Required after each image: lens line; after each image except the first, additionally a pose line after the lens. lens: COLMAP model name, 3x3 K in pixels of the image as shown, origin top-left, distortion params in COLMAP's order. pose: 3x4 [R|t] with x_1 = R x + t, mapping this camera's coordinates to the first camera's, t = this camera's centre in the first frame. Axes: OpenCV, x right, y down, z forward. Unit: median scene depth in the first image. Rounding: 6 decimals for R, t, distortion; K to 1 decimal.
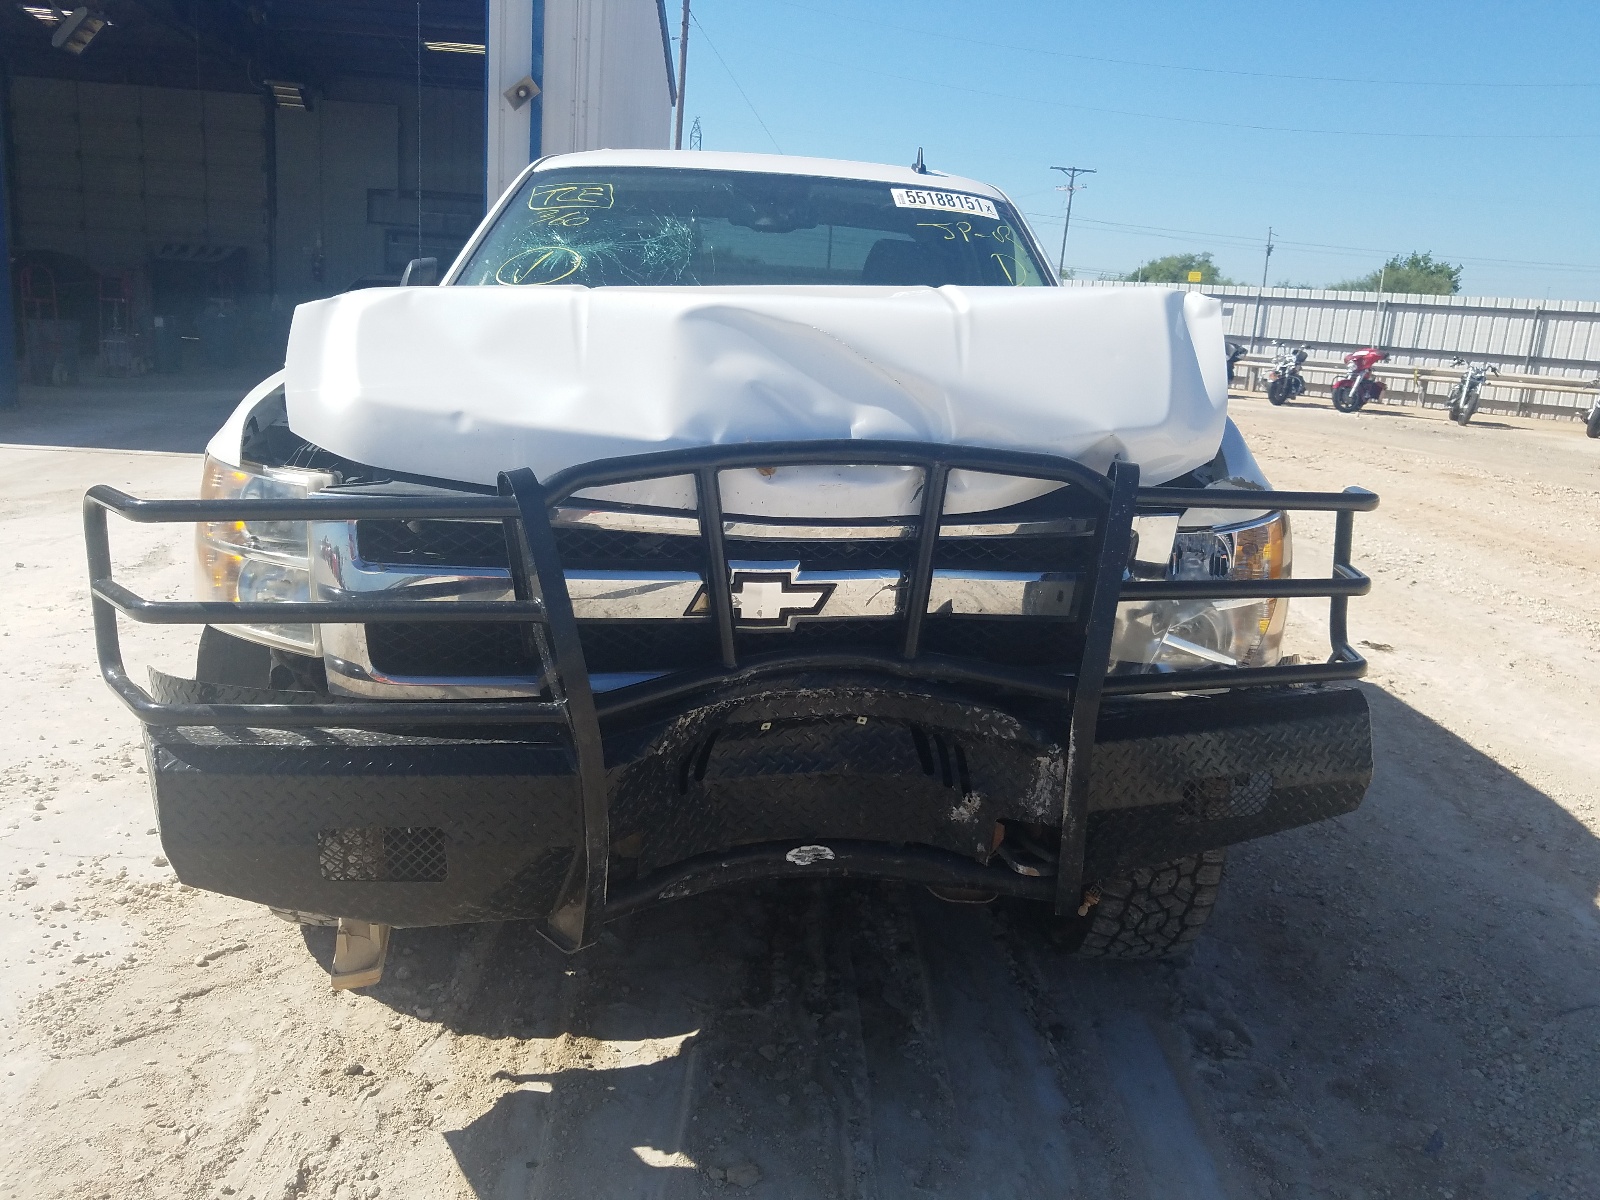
lens RADIAL K [[1262.8, 0, 787.9], [0, 1262.8, 600.9], [0, 0, 1]] dist [-0.014618, 0.013723]
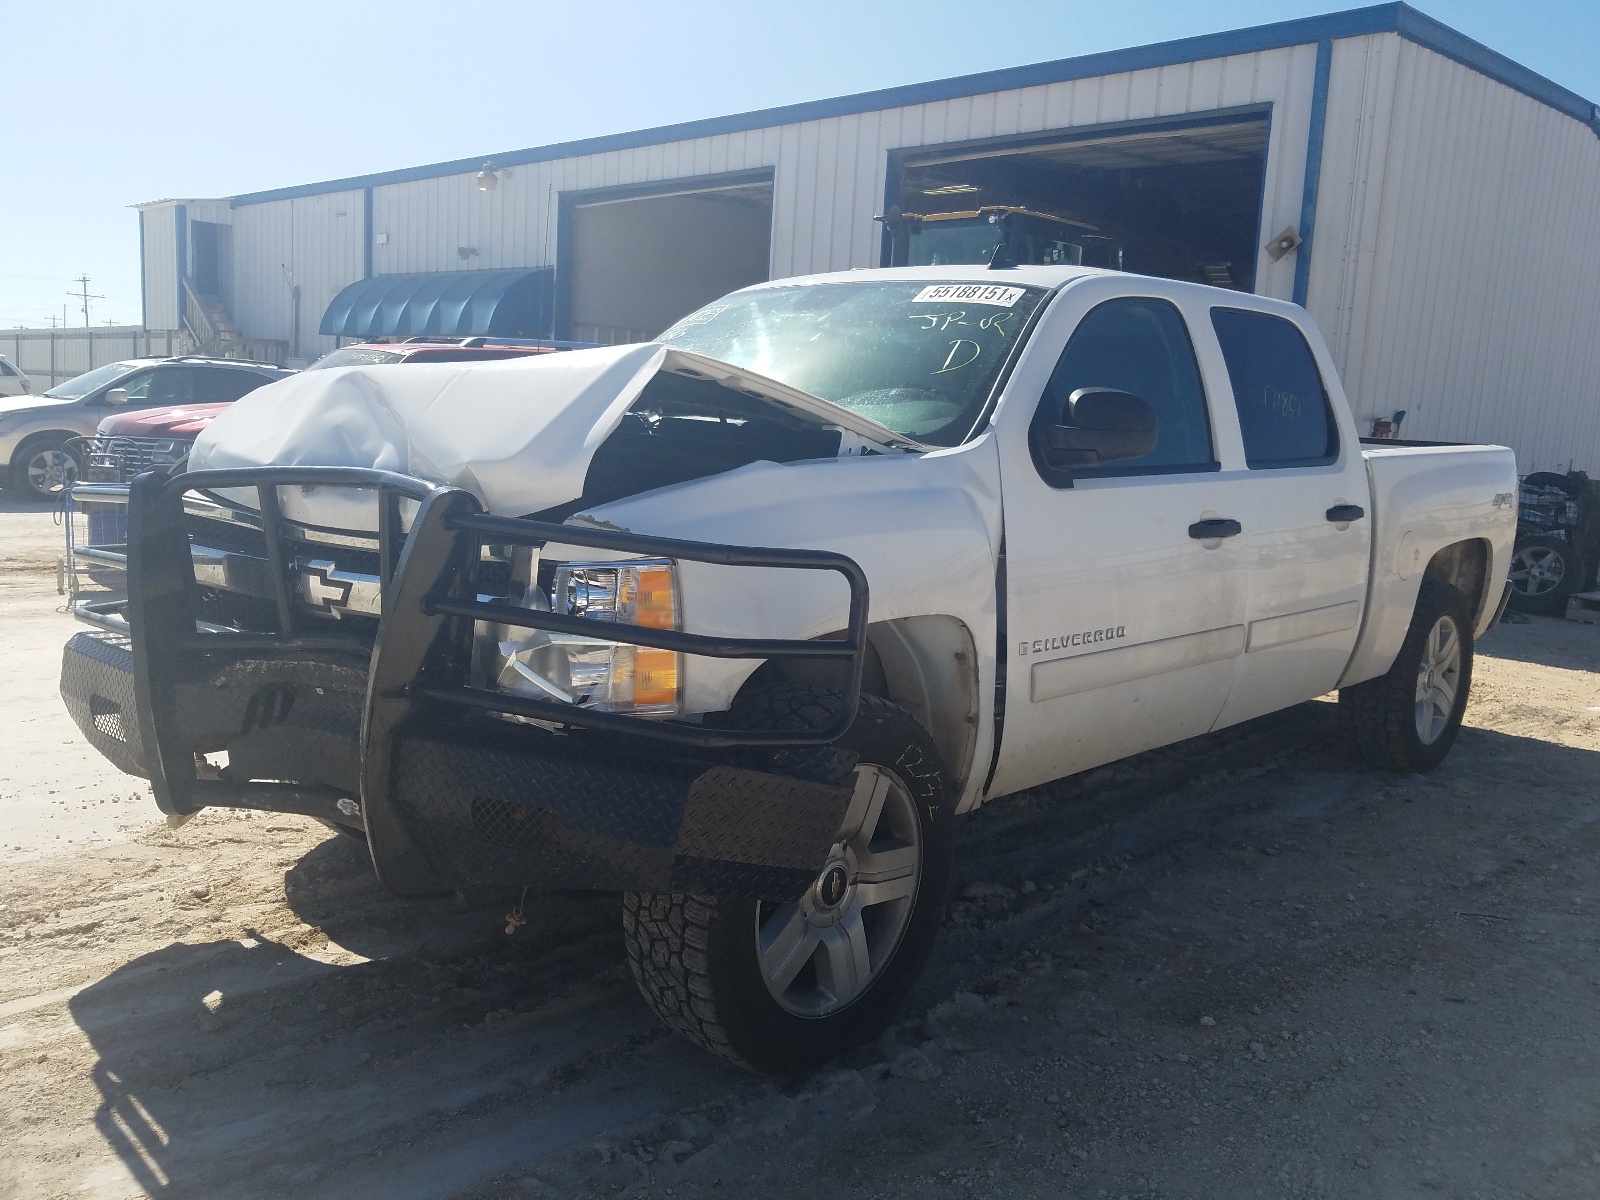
lens RADIAL K [[1262.8, 0, 799.9], [0, 1262.8, 601.4], [0, 0, 1]] dist [-0.014618, 0.013723]
pose [[0.691335, 0.081367, -0.717938, 1.088829], [-0.177948, 0.982207, -0.060036, 0.000212], [0.700279, 0.169261, 0.693513, 0.388302]]
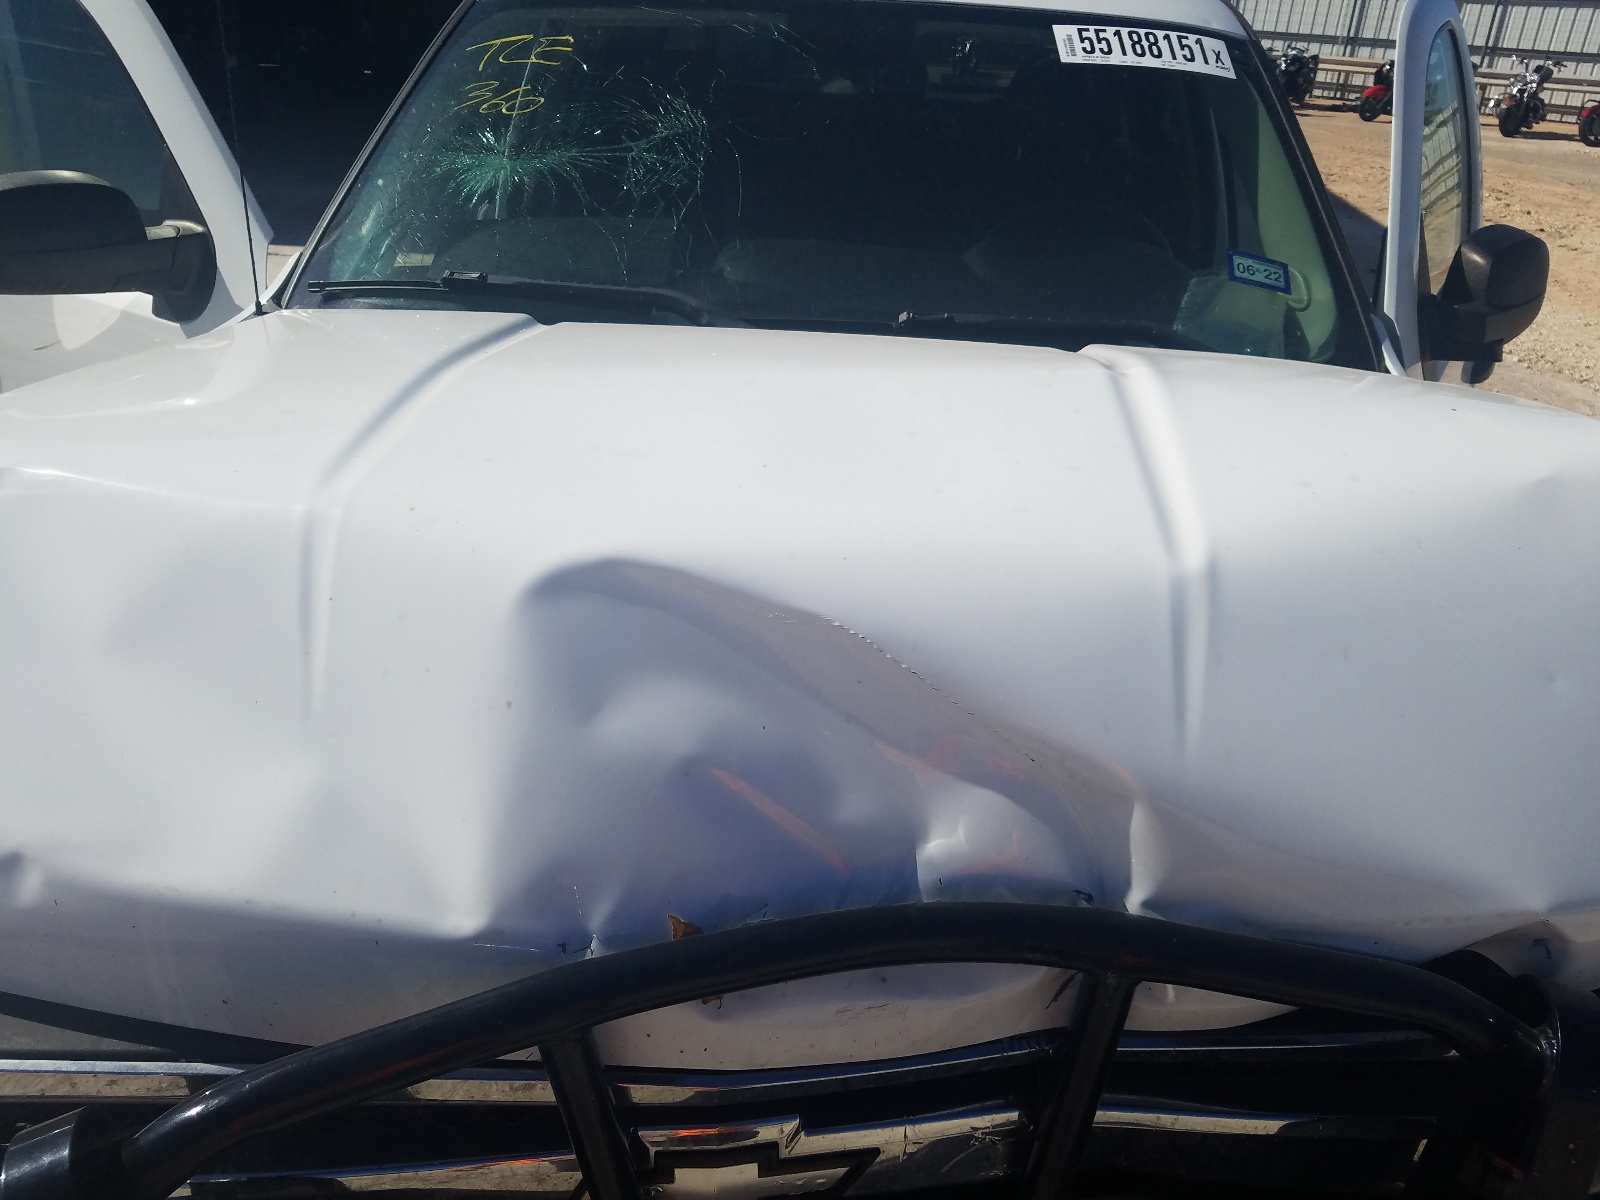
lens RADIAL K [[1262.8, 0, 807.7], [0, 1262.8, 584.0], [0, 0, 1]] dist [-0.014618, 0.013723]
pose [[0.995072, 0.029625, -0.094627, 0.043863], [-0.009175, 0.977740, 0.209621, -0.276837], [0.098730, -0.207720, 0.973193, 0.509824]]
